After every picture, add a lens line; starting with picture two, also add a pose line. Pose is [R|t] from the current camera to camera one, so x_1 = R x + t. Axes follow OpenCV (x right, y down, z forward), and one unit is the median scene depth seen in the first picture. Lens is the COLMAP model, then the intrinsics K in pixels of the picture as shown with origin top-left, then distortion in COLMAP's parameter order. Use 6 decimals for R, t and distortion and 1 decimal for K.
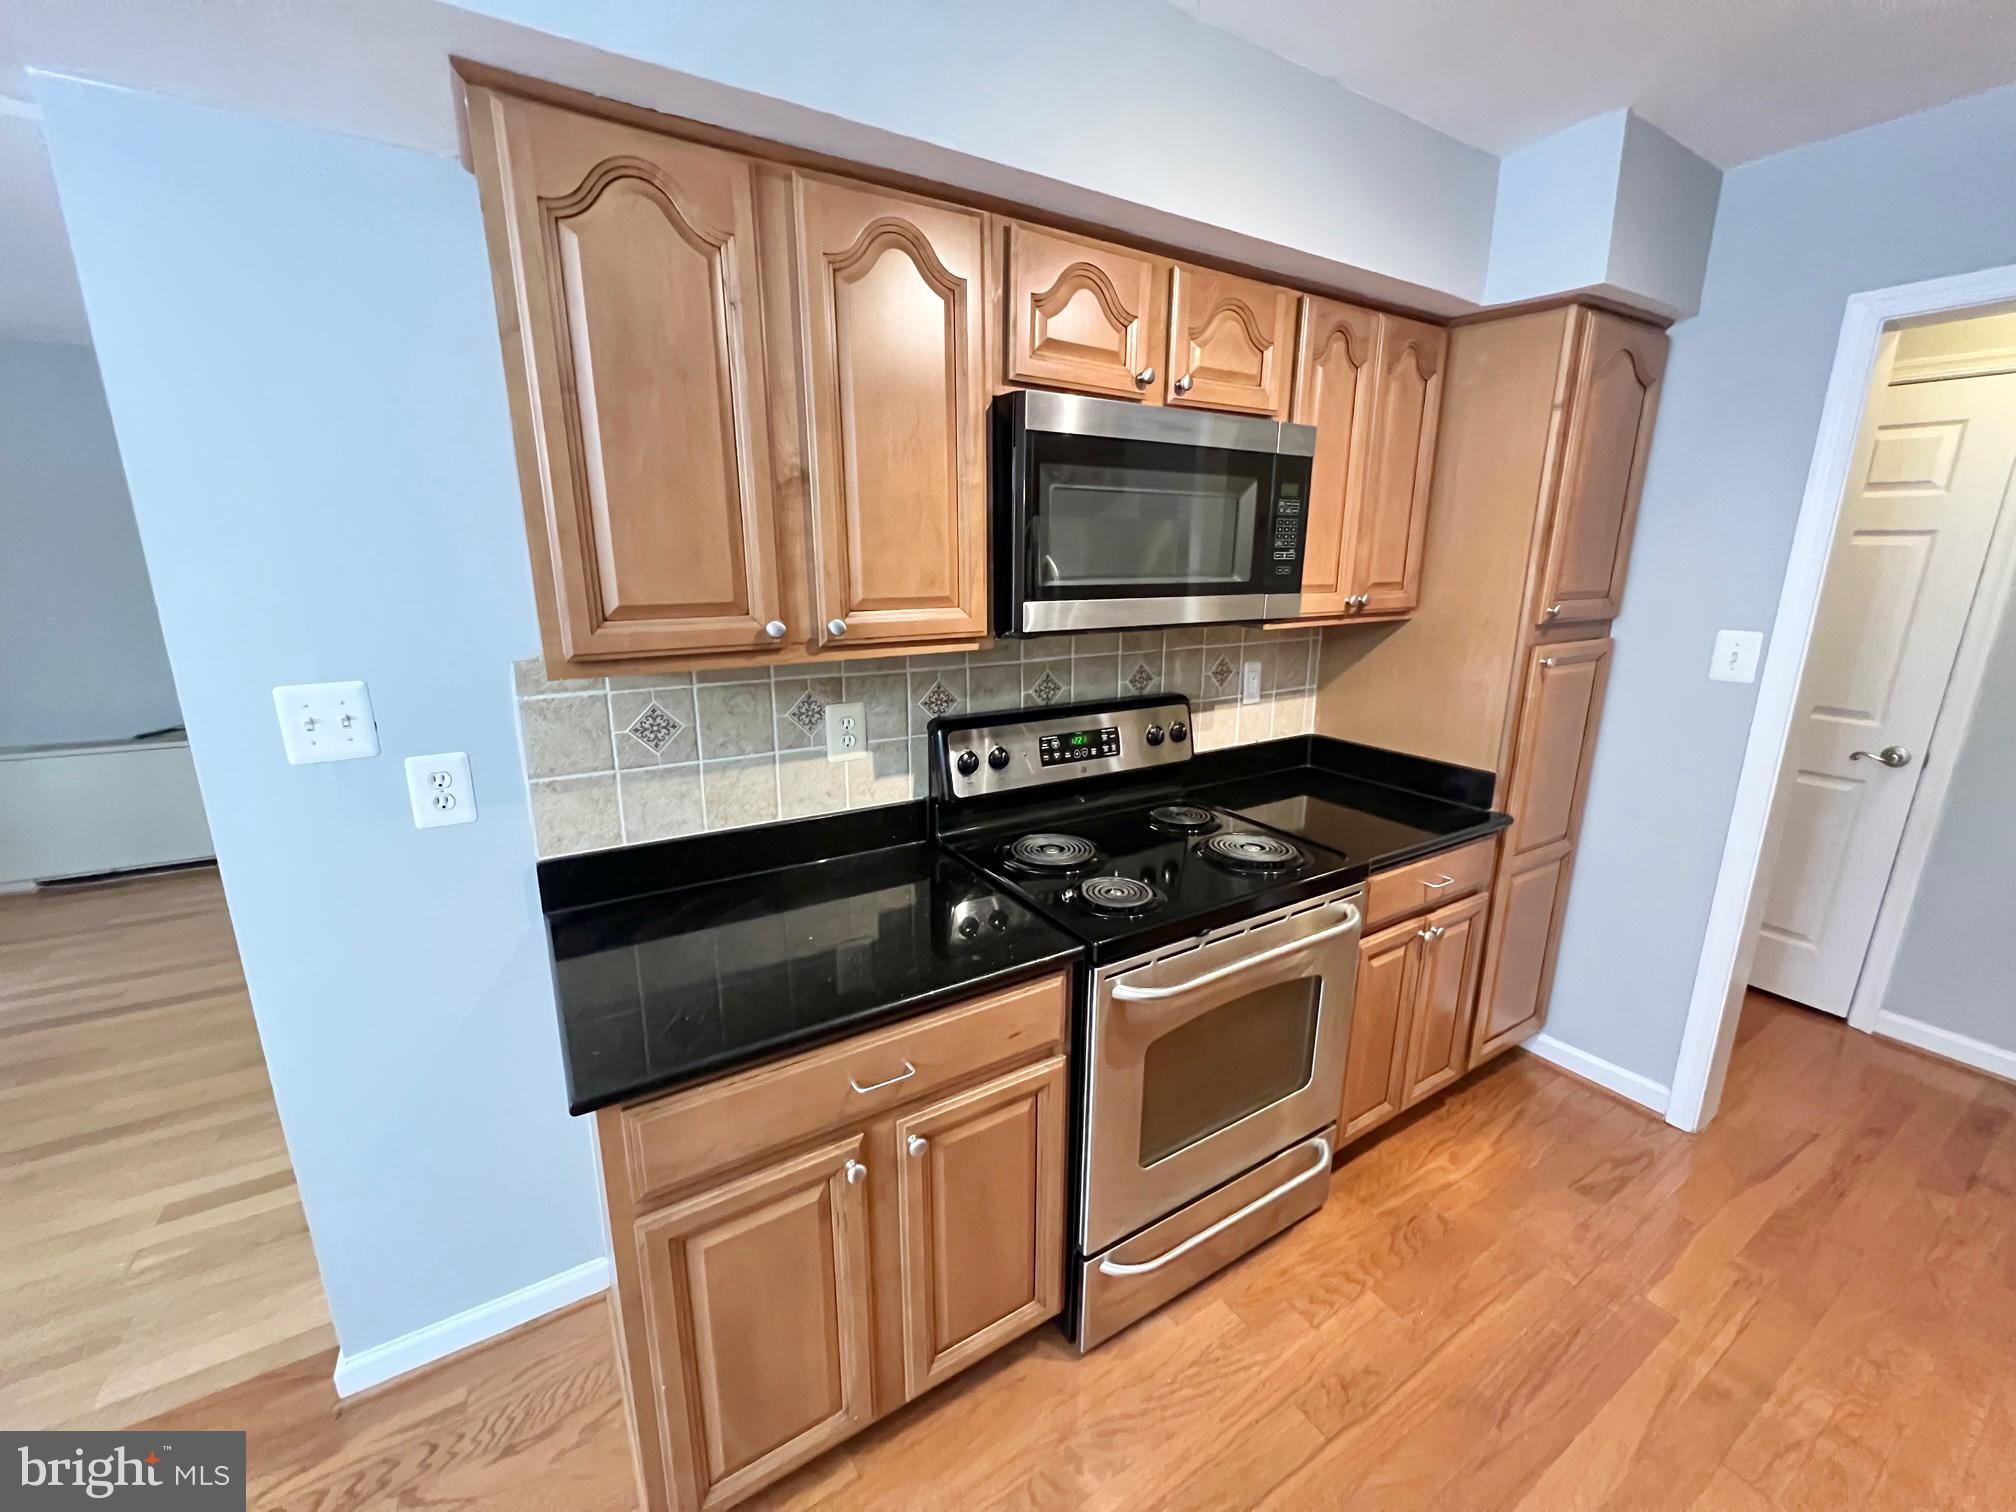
lens RADIAL K [[802.4, 0, 1000.6], [0, 802.4, 750.8], [0, 0, 1]] dist [-0.005644, 0.000241]
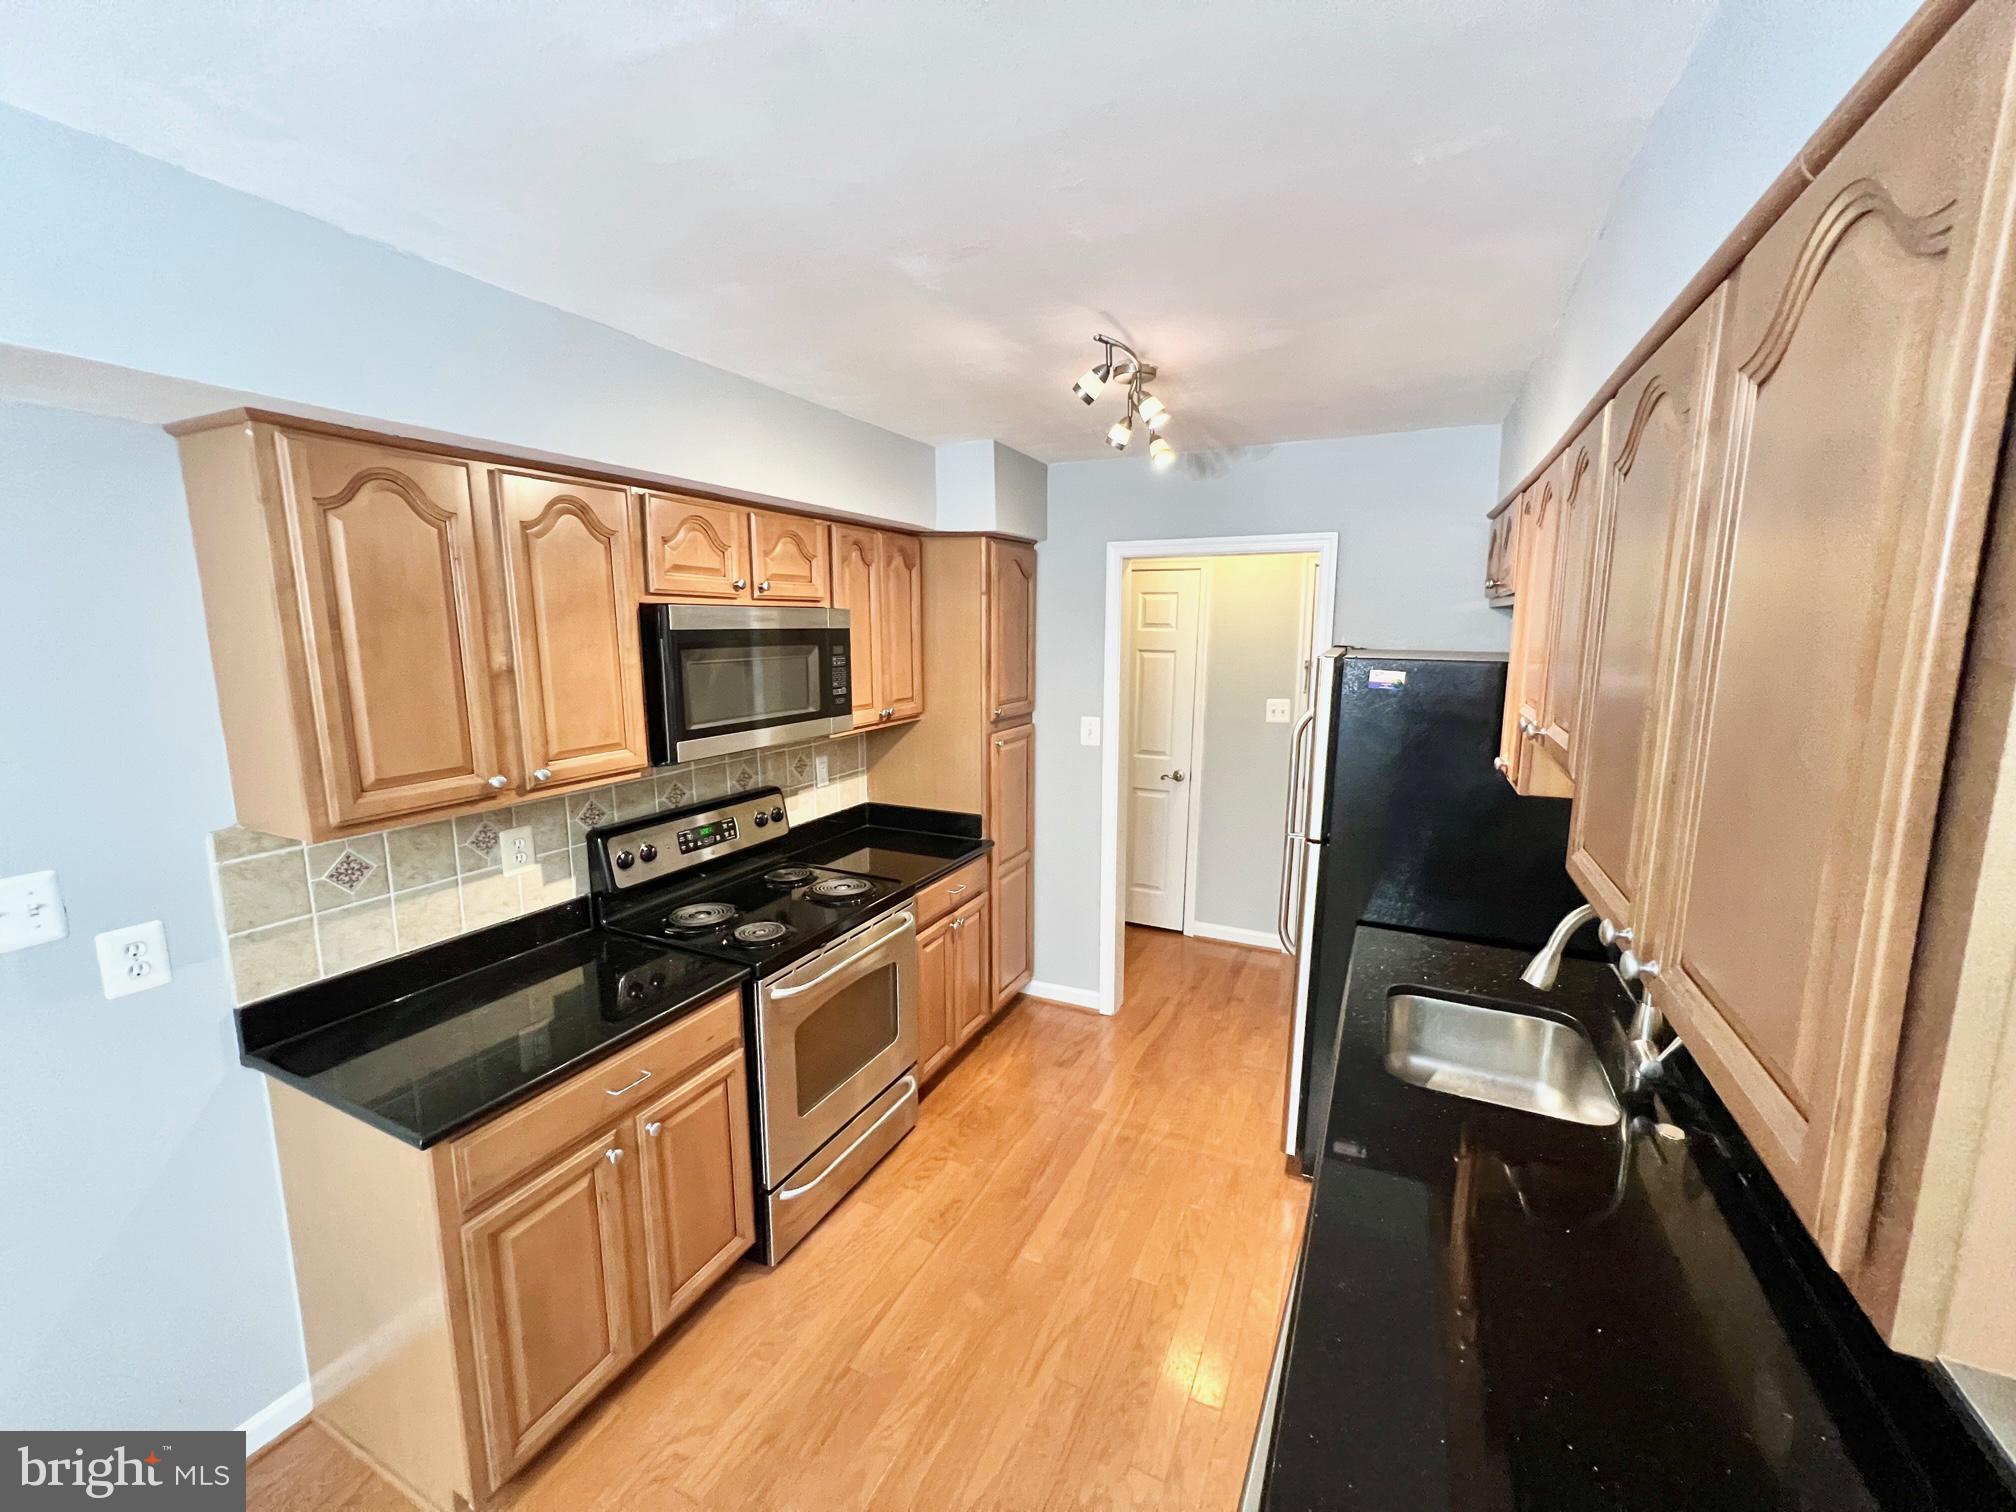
lens RADIAL K [[807.4, 0, 1003.5], [0, 807.4, 749.0], [0, 0, 1]] dist [0.000679, 0.000148]
pose [[0.844604, -0.084655, 0.528656, -0.200636], [0.129082, 0.990490, -0.047616, -0.022601], [-0.519598, 0.108457, 0.847499, -0.444377]]
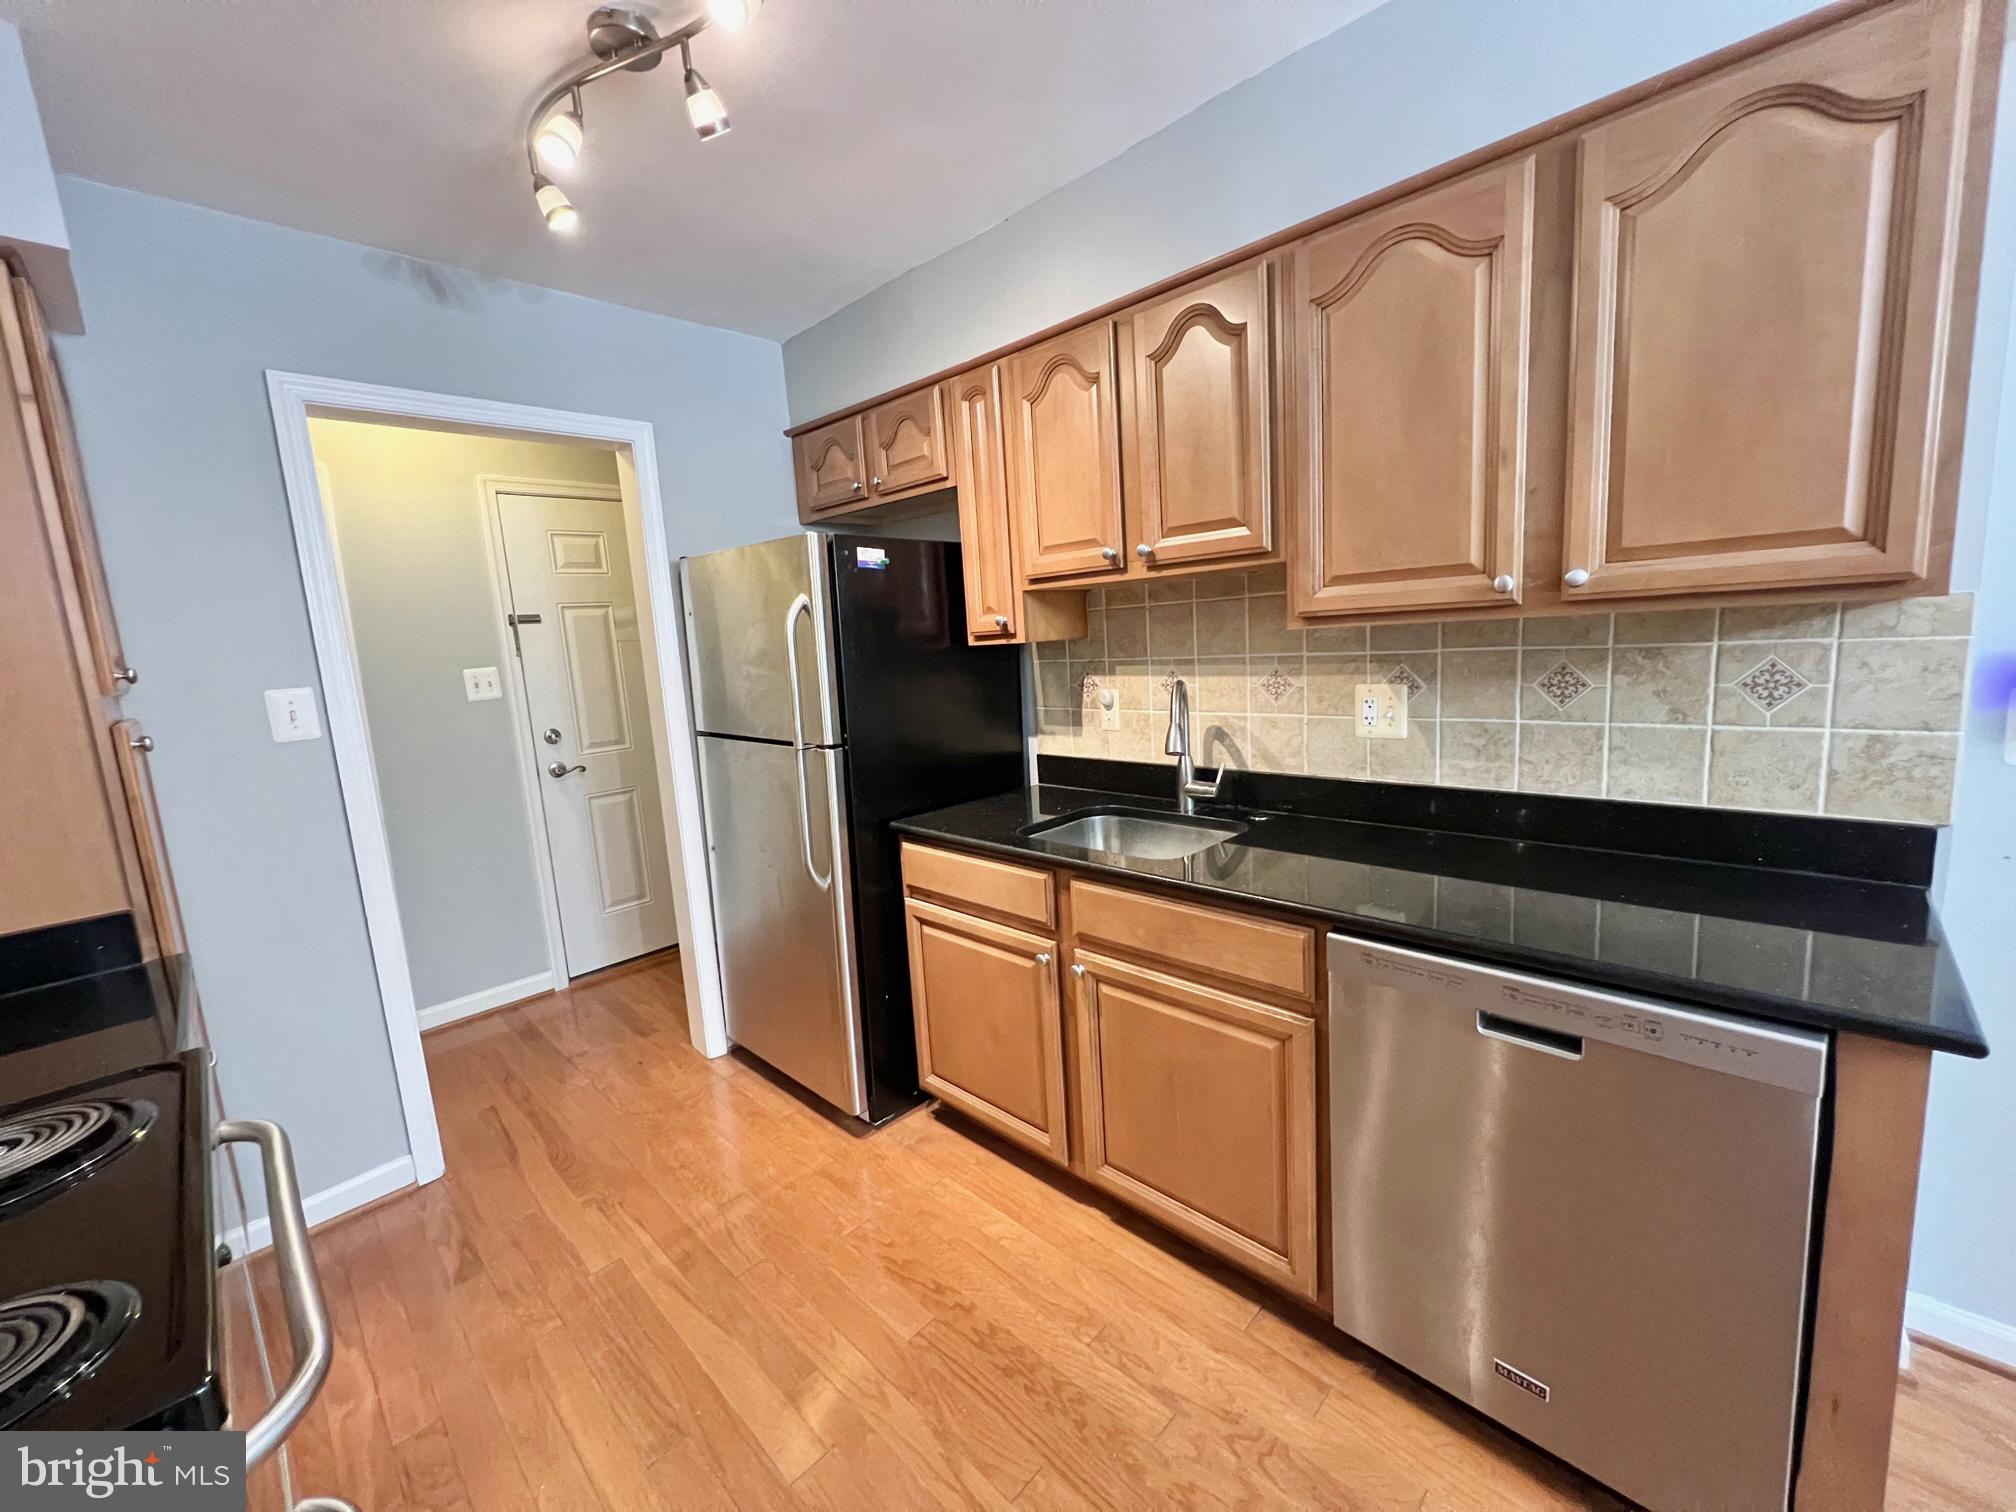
lens RADIAL K [[807.4, 0, 1003.5], [0, 807.4, 749.0], [0, 0, 1]] dist [0.000679, 0.000148]
pose [[-0.241934, -0.126208, 0.962050, -0.266446], [0.288963, 0.937143, 0.195609, -0.024281], [-0.926266, 0.325321, -0.190257, 0.447269]]
